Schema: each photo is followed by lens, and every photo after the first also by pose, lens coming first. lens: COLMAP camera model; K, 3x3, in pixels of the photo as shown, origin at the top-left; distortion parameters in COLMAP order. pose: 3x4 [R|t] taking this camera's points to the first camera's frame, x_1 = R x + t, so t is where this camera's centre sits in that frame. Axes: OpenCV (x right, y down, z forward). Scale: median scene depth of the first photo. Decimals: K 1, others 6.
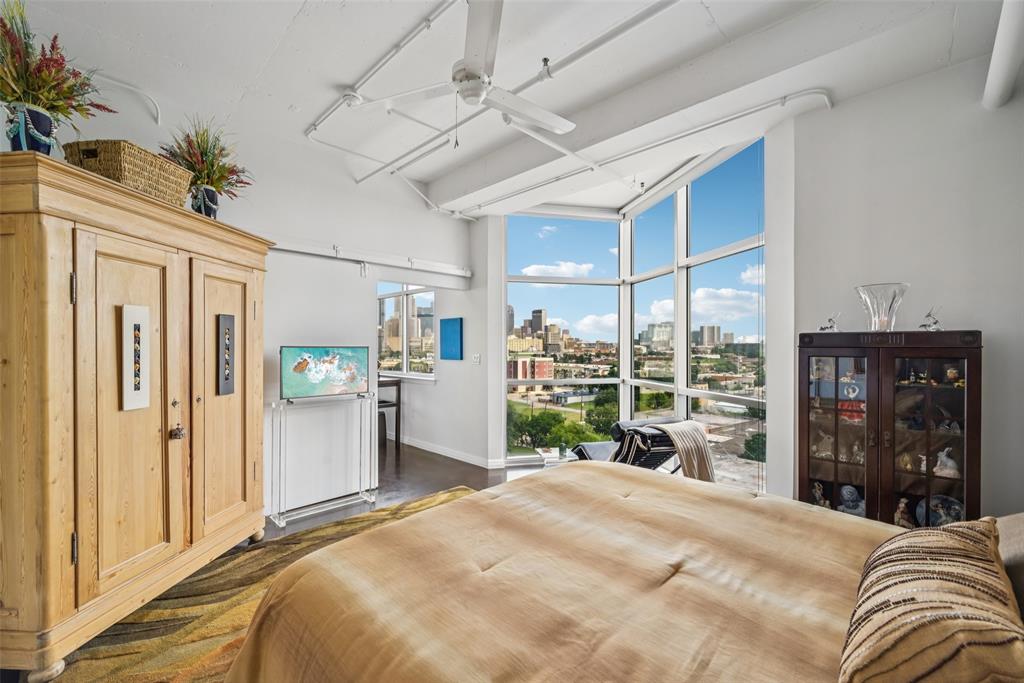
lens RADIAL K [[421.3, 0, 507.8], [0, 421.3, 344.7], [0, 0, 1]] dist [0.000975, 0.000023]
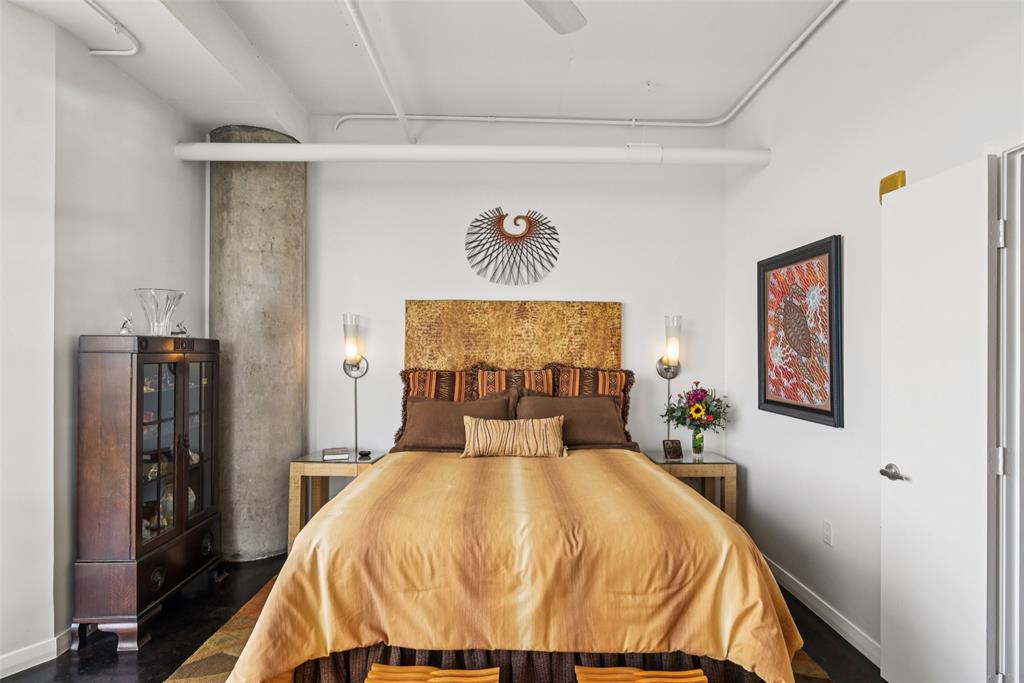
lens RADIAL K [[502.2, 0, 513.3], [0, 502.2, 351.5], [0, 0, 1]] dist [0.000668, 0.000148]
pose [[-0.722393, -0.003820, 0.691472, -0.251933], [-0.006455, 0.999978, -0.001219, -0.000295], [-0.691453, -0.005344, -0.722402, 0.605922]]
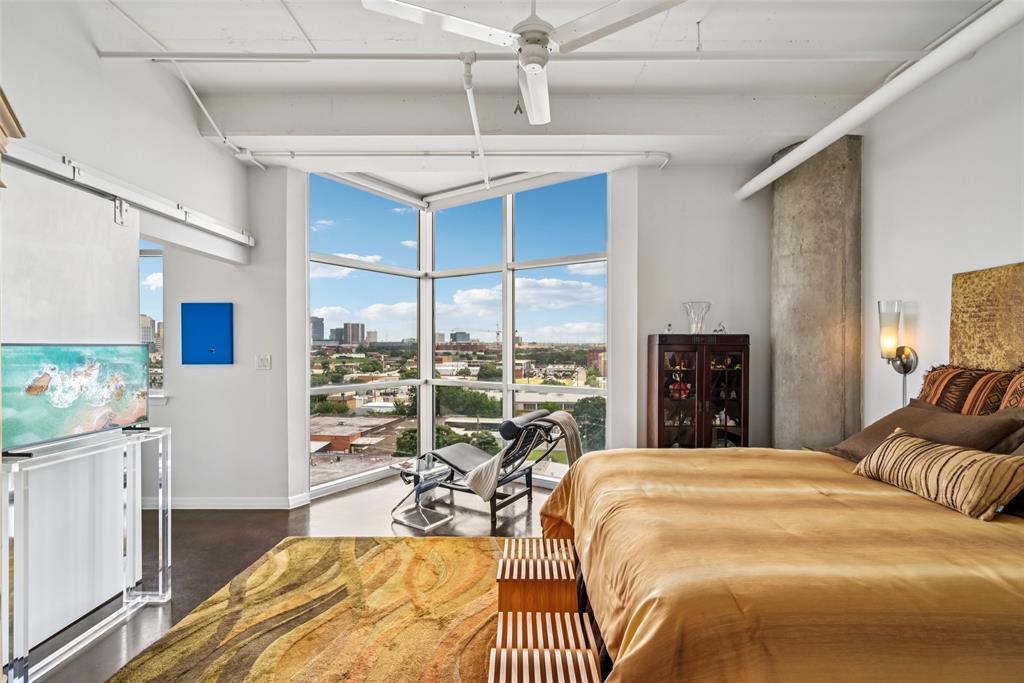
lens RADIAL K [[469.3, 0, 514.2], [0, 469.3, 348.2], [0, 0, 1]] dist [0.005137, 0.000367]
pose [[0.712970, -0.006310, 0.701166, -0.341161], [-0.001043, 0.999949, 0.010059, 0.001332], [-0.701193, -0.007903, 0.712927, 0.132291]]
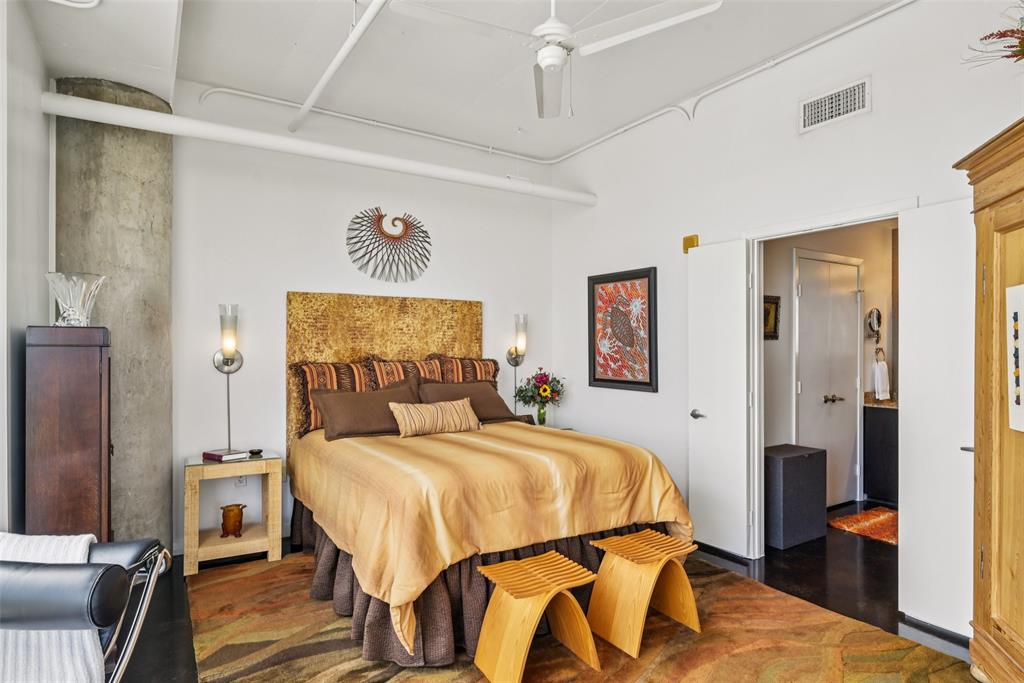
lens RADIAL K [[565.2, 0, 515.6], [0, 565.2, 345.2], [0, 0, 1]] dist [-0.000154, -0.000256]
pose [[-0.978364, 0.000553, 0.206892, -0.106105], [-0.000098, 0.999995, -0.003134, 0.003438], [-0.206893, -0.003086, -0.978359, 0.916593]]
